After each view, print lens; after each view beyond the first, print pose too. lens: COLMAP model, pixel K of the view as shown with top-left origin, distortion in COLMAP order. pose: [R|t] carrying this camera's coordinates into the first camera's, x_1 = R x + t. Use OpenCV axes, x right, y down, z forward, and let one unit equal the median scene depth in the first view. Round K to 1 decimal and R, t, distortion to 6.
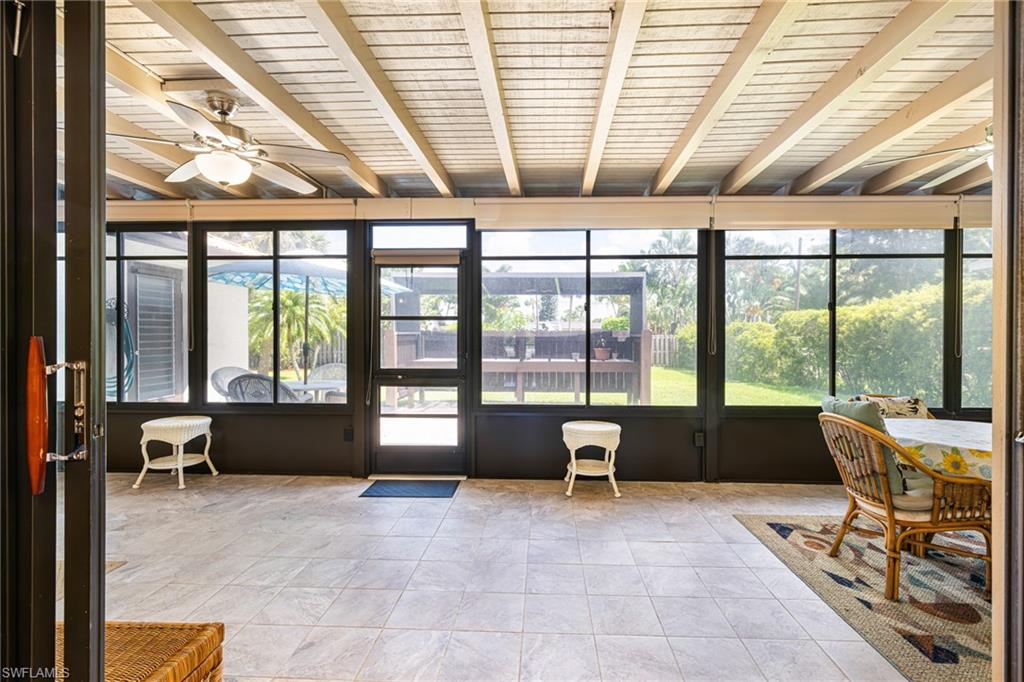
lens RADIAL K [[450.8, 0, 507.9], [0, 450.8, 336.2], [0, 0, 1]] dist [0.002227, 0.000199]
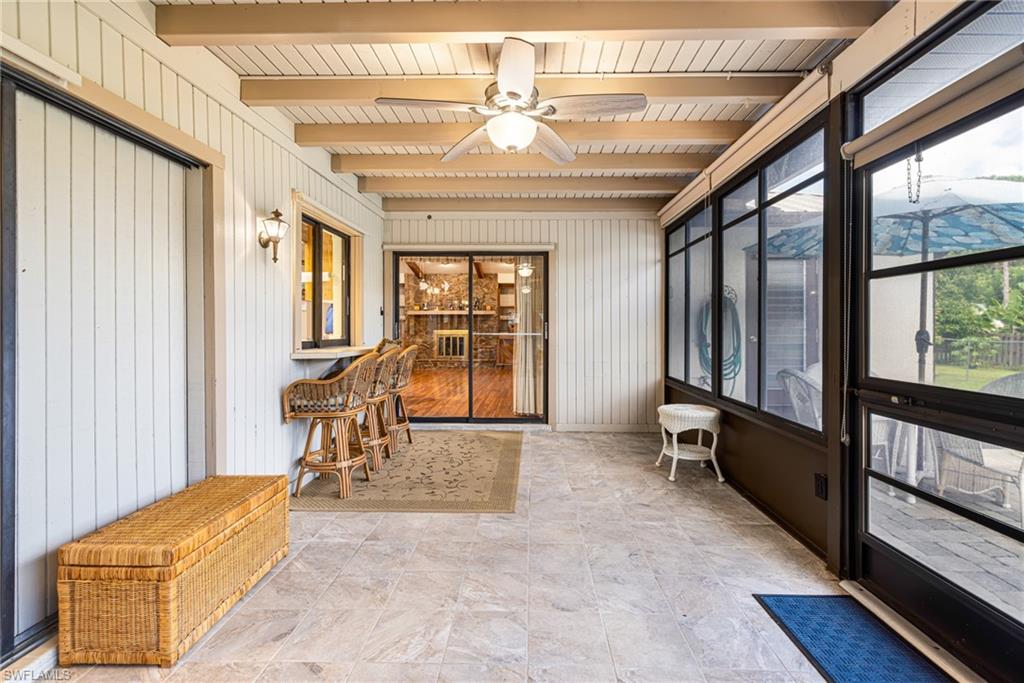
lens RADIAL K [[445.8, 0, 515.5], [0, 445.8, 326.9], [0, 0, 1]] dist [0.003230, 0.000407]
pose [[0.055801, -0.004840, -0.998430, 0.190025], [0.002940, 0.999985, -0.004684, 0.017787], [0.998438, -0.002674, 0.055815, 0.588781]]
